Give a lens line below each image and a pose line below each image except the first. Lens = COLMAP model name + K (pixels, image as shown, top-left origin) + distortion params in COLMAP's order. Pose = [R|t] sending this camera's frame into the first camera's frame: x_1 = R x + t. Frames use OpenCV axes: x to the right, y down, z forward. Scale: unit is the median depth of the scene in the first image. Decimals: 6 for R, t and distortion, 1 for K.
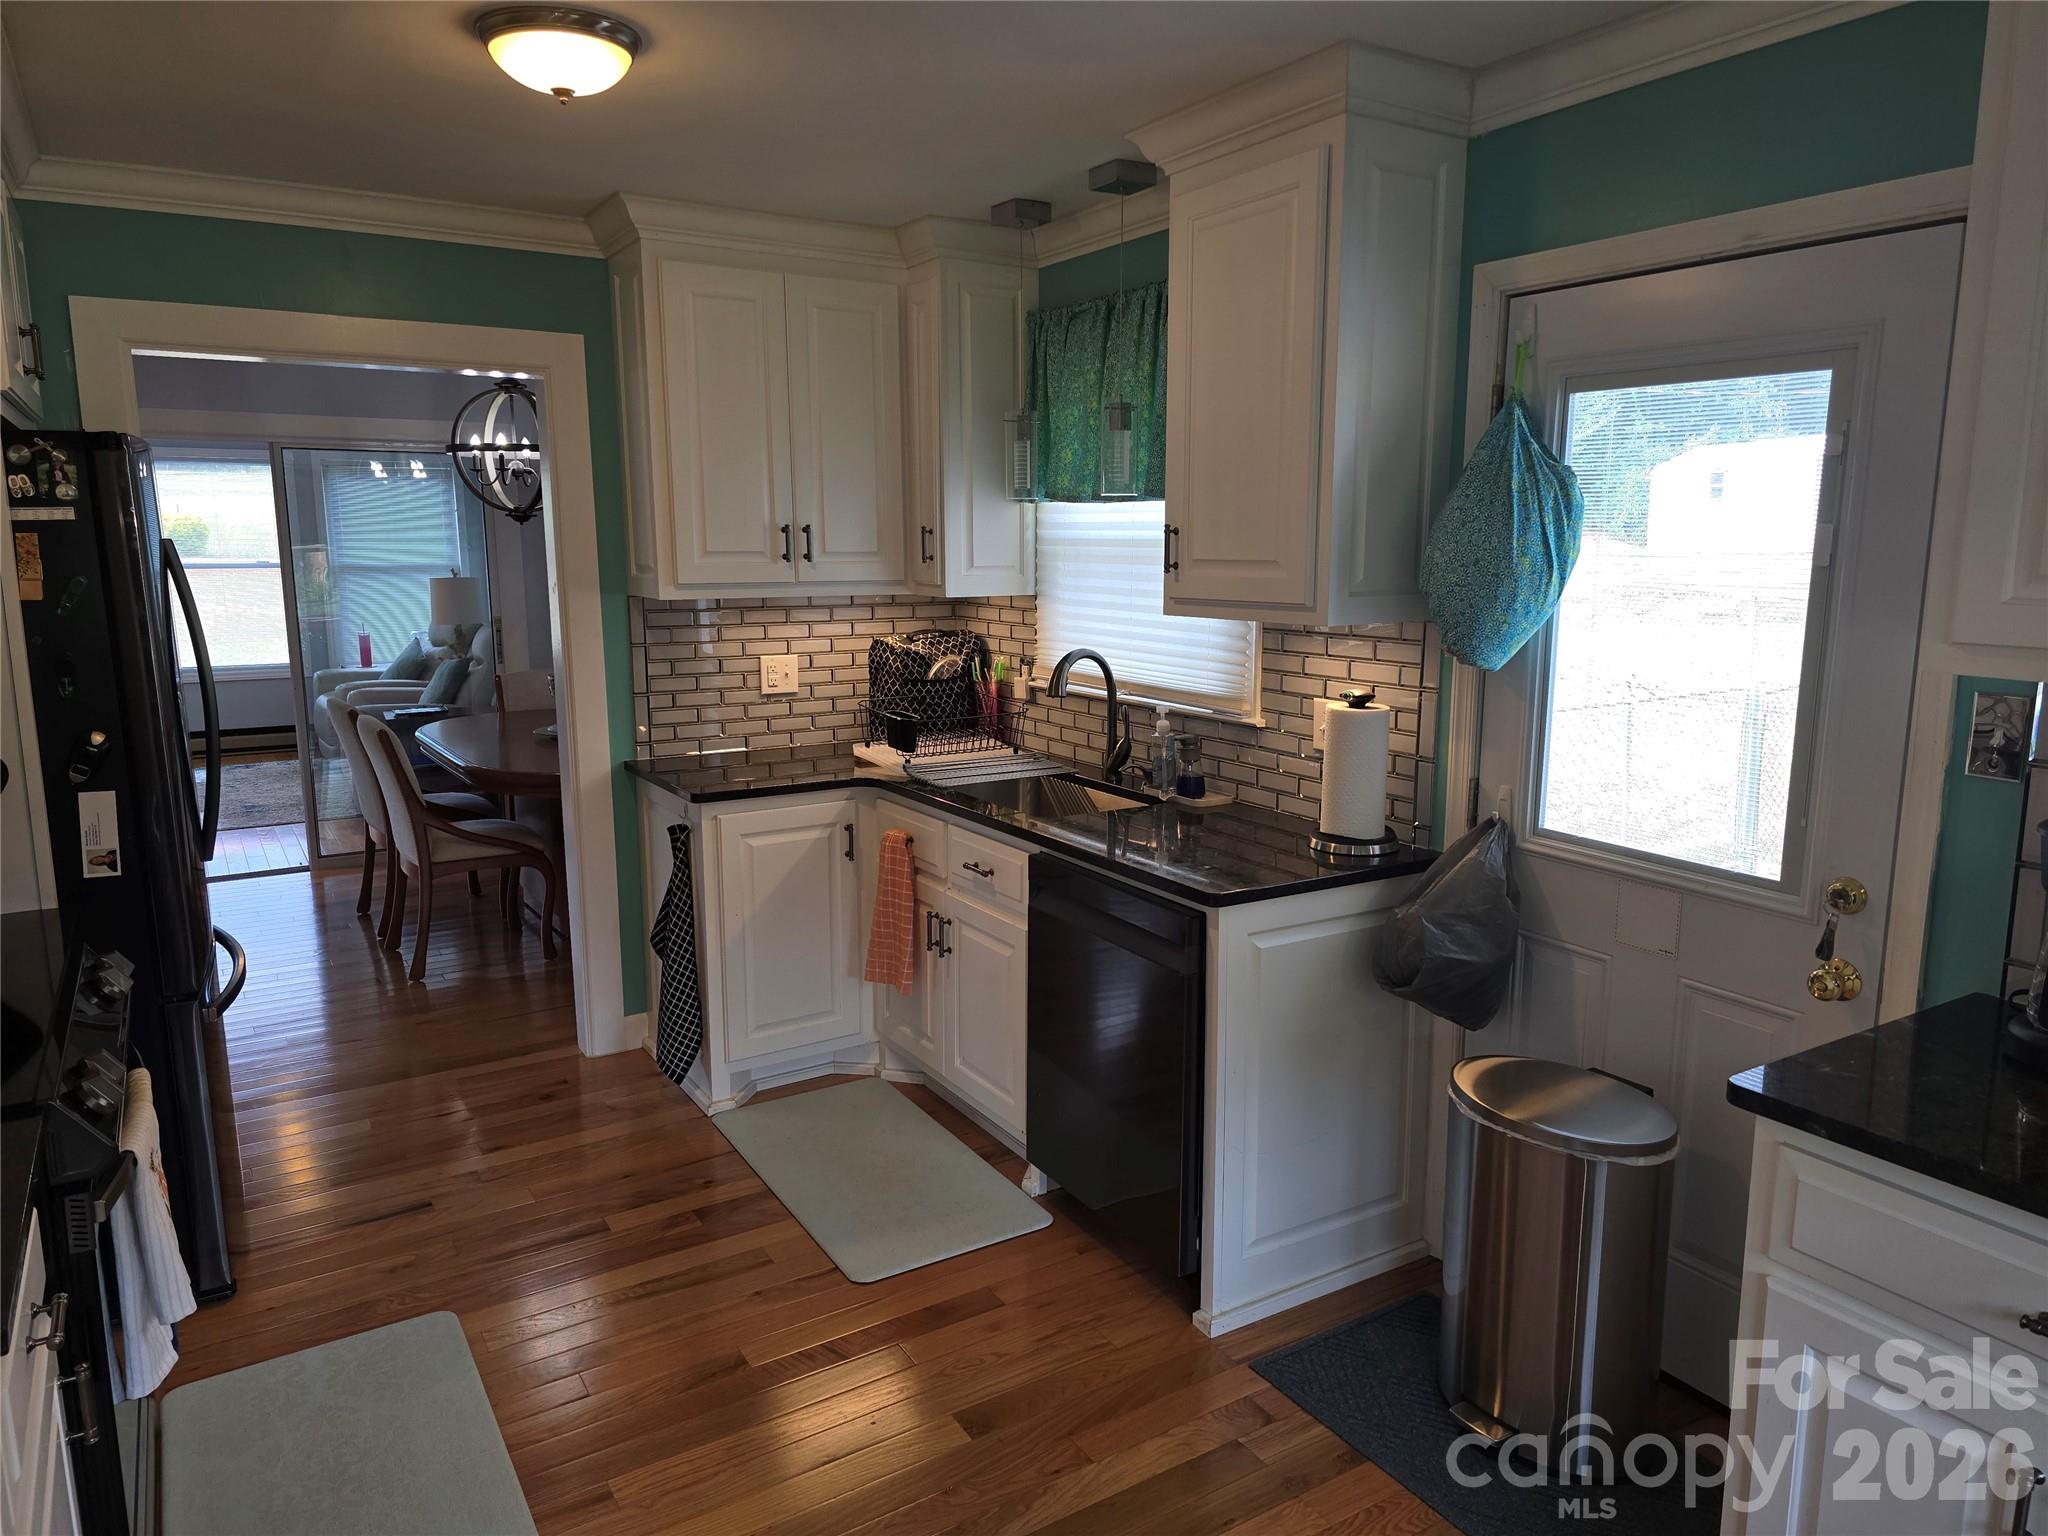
lens RADIAL K [[1376.0, 0, 1024.2], [0, 1376.0, 767.2], [0, 0, 1]] dist [0.038113, -0.007896]
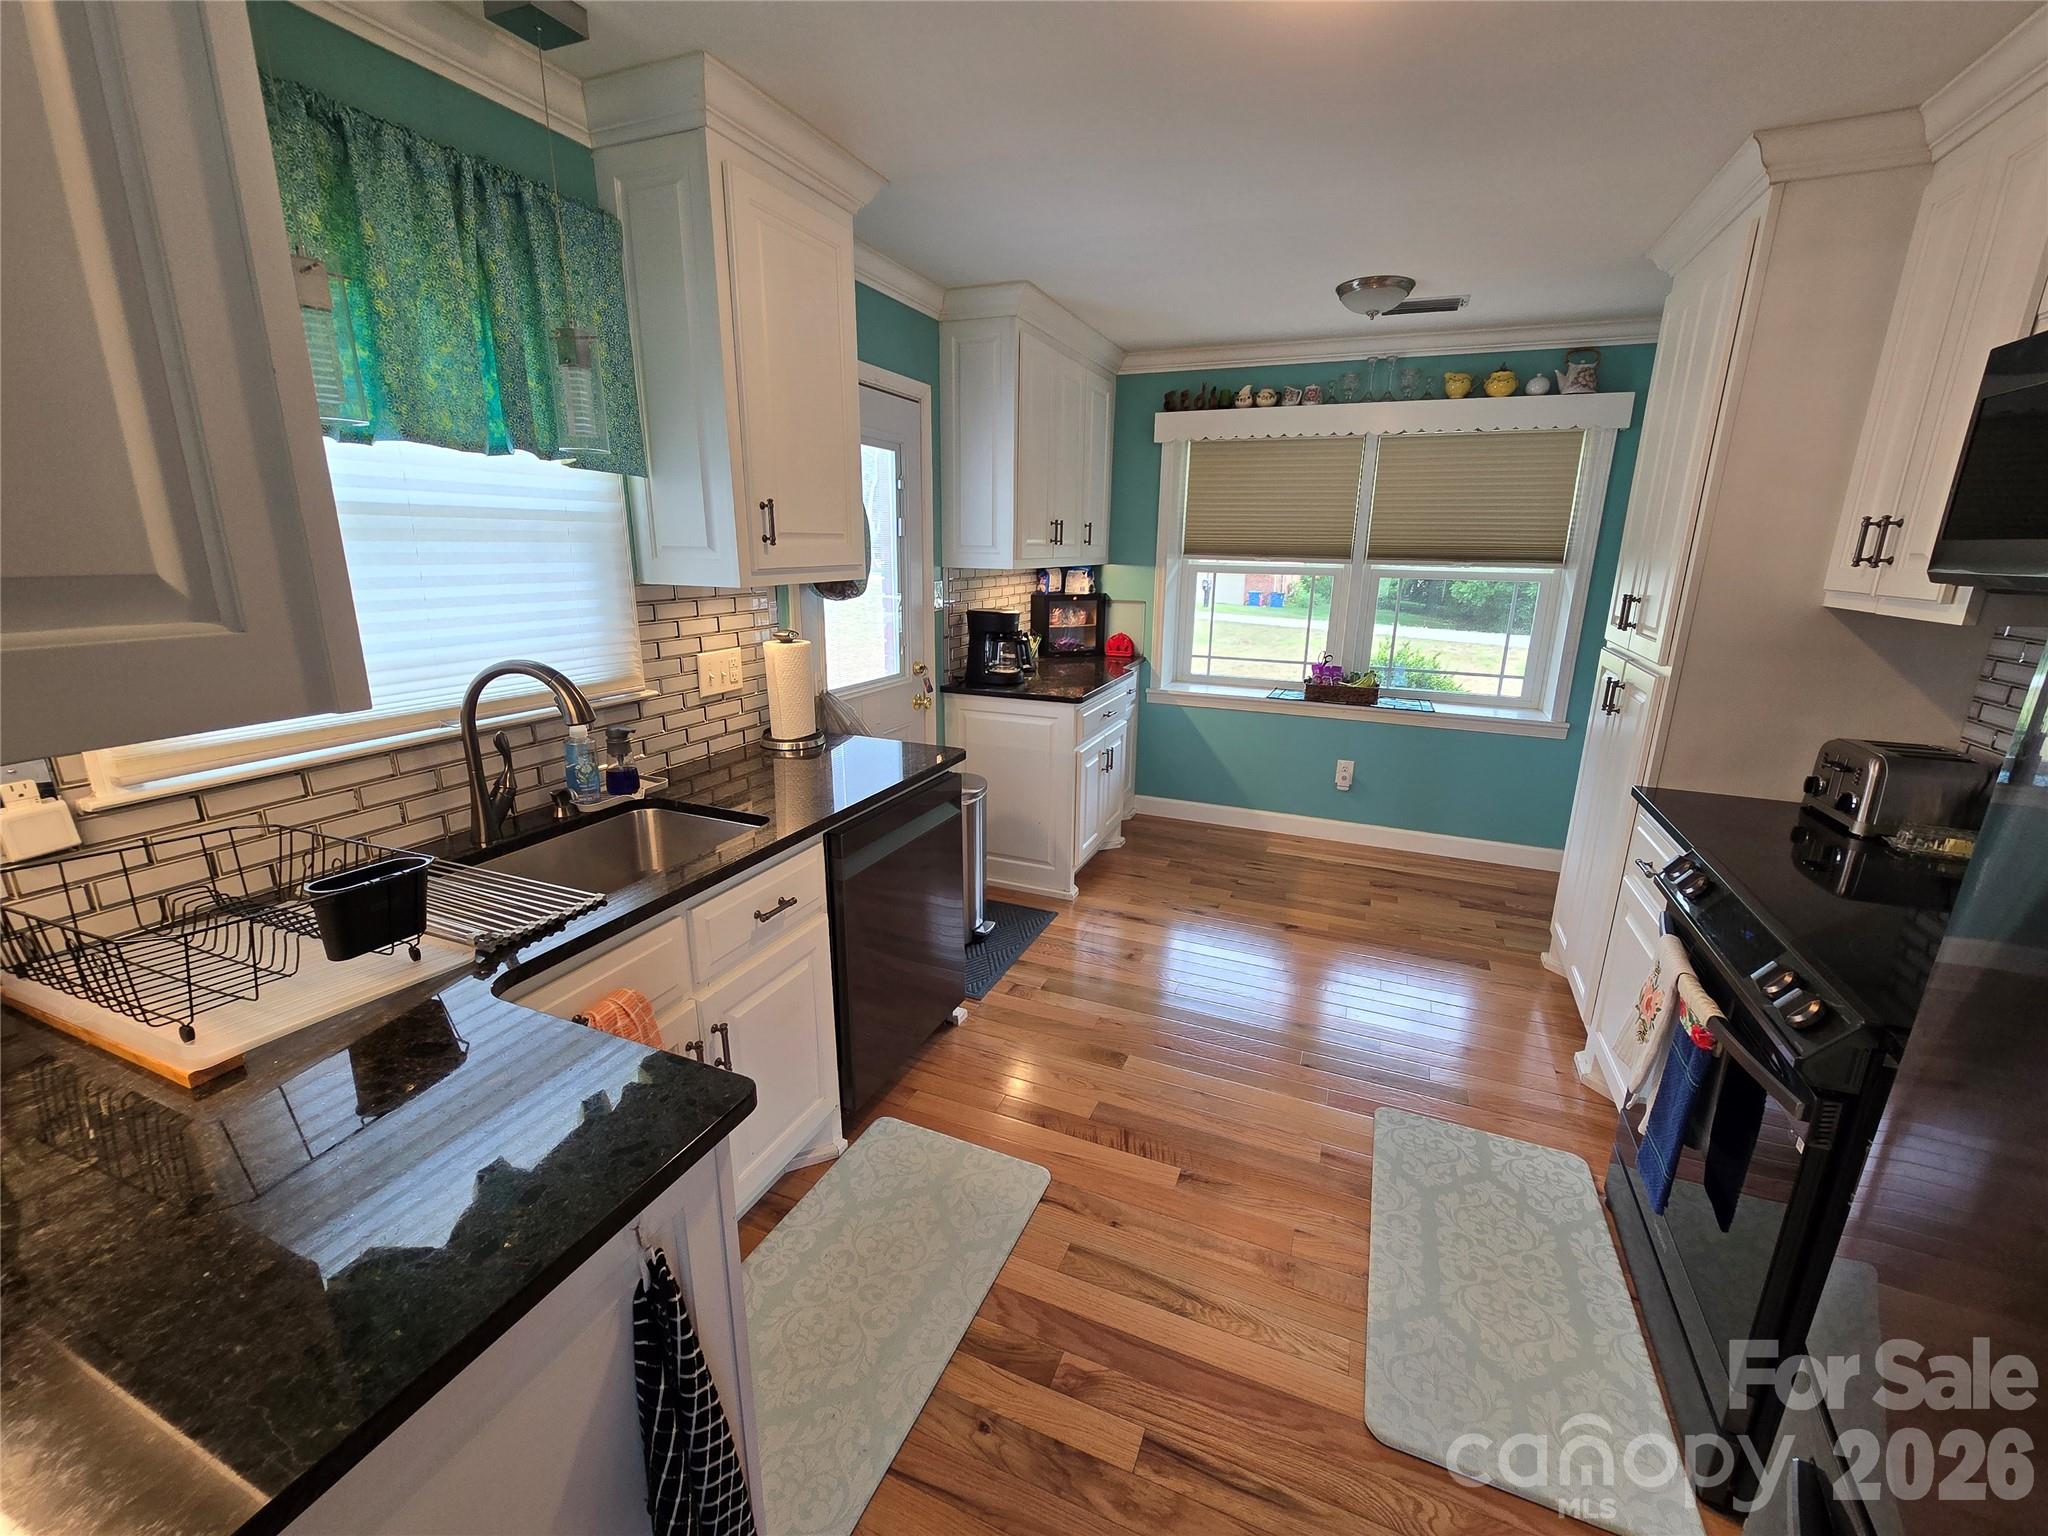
lens RADIAL K [[838.5, 0, 1021.3], [0, 838.5, 771.8], [0, 0, 1]] dist [0.001098, 0.000028]
pose [[-0.580881, -0.218391, 0.784145, -0.511167], [0.127830, 0.926908, 0.352846, -0.166384], [-0.803889, 0.305199, -0.510506, 1.116245]]
